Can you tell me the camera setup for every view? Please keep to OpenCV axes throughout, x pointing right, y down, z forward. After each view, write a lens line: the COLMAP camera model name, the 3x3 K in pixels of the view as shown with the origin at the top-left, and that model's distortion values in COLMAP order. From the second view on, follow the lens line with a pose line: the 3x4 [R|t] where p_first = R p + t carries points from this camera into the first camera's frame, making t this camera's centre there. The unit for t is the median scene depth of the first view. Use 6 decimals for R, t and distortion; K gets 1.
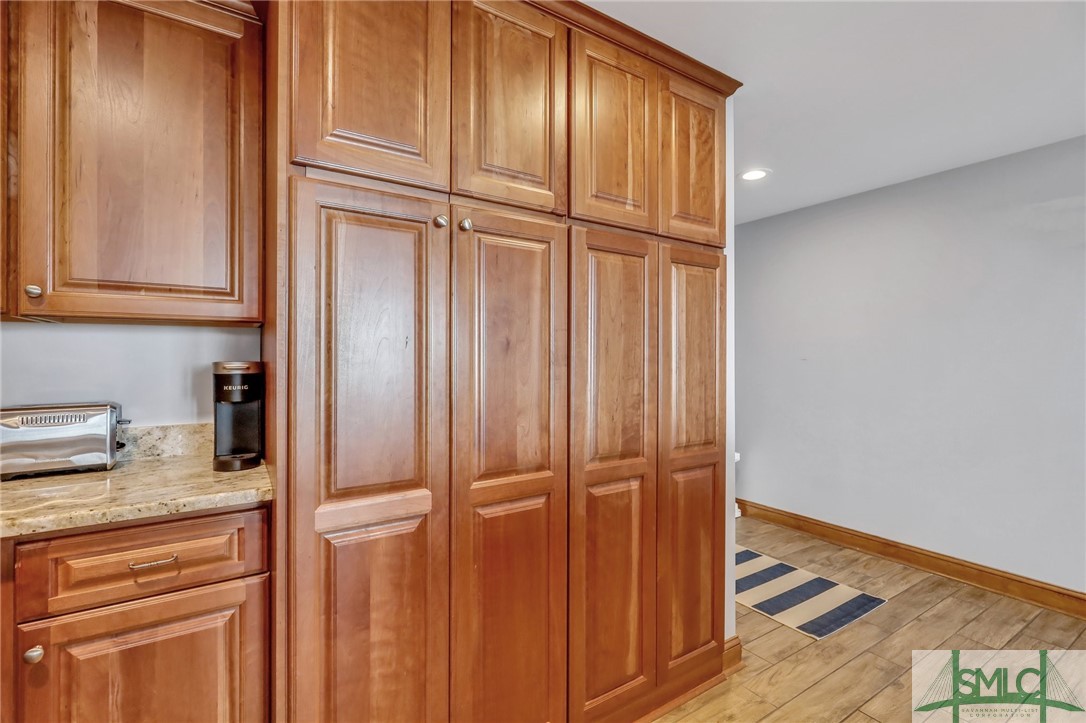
lens RADIAL K [[494.5, 0, 547.4], [0, 494.5, 355.1], [0, 0, 1]] dist [0.002064, -0.001364]
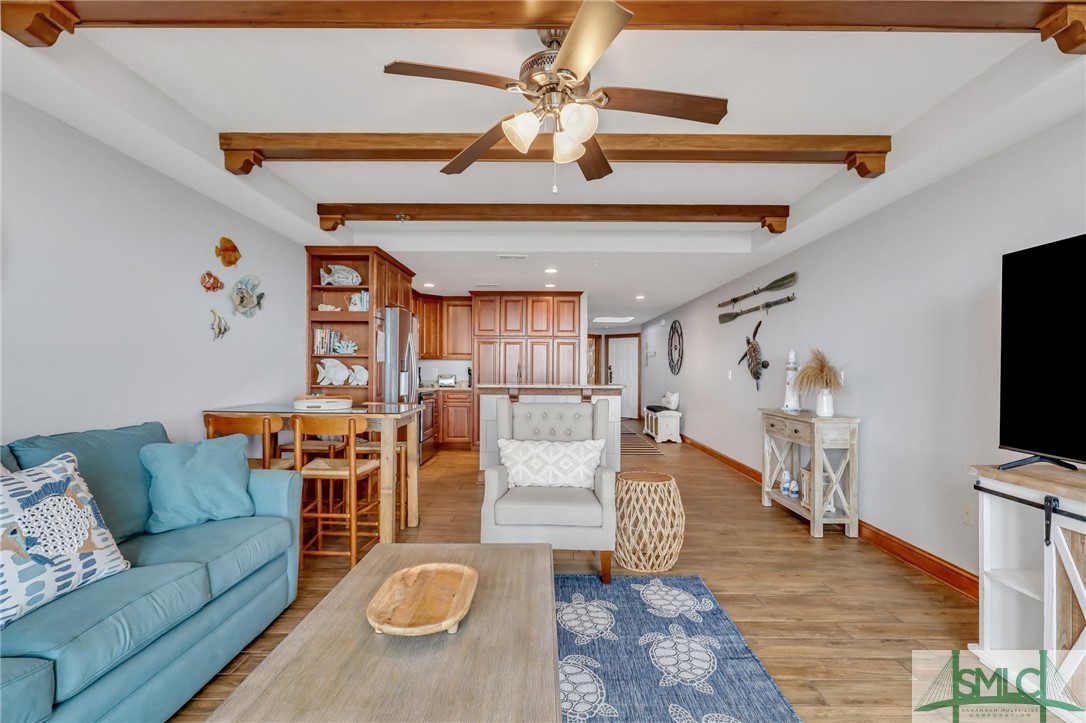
lens RADIAL K [[494.5, 0, 540.6], [0, 494.5, 367.0], [0, 0, 1]] dist [0.002064, -0.001364]
pose [[0.833869, 0.001711, -0.551960, 2.715640], [-0.001247, 0.999998, 0.001217, 0.005546], [0.551961, -0.000326, 0.833870, -2.806104]]
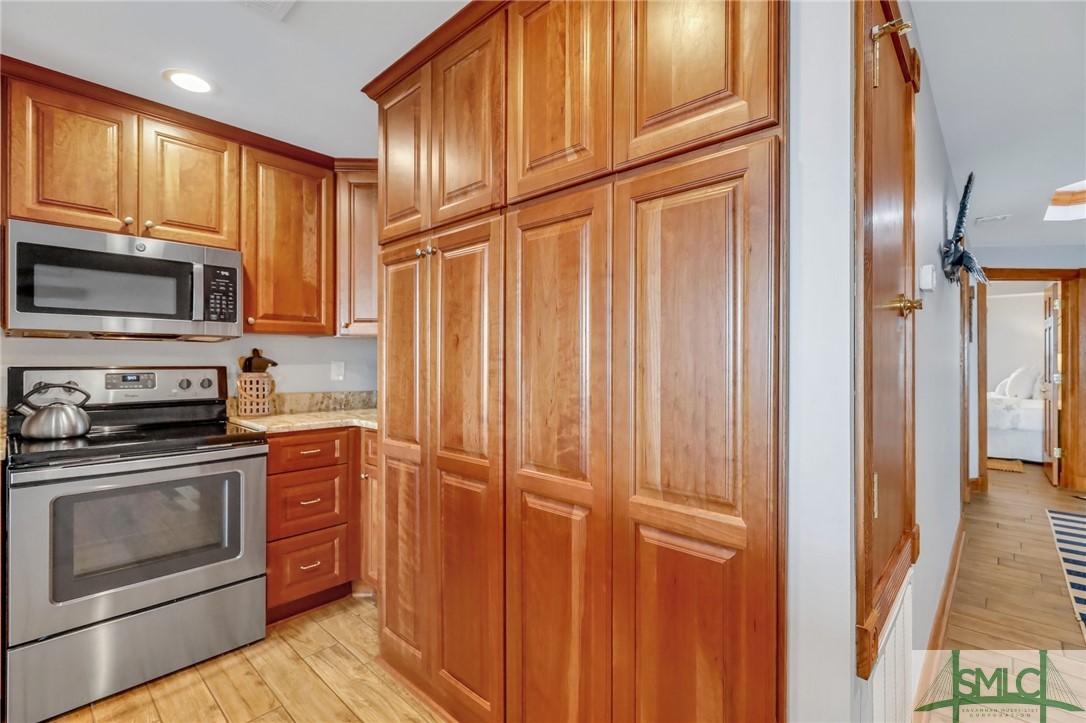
lens RADIAL K [[494.5, 0, 545.6], [0, 494.5, 361.7], [0, 0, 1]] dist [0.002064, -0.001364]
pose [[0.241276, -0.001482, -0.970456, 0.979920], [0.007771, 0.999970, 0.000405, 0.025123], [0.970426, -0.007640, 0.241280, 0.823764]]
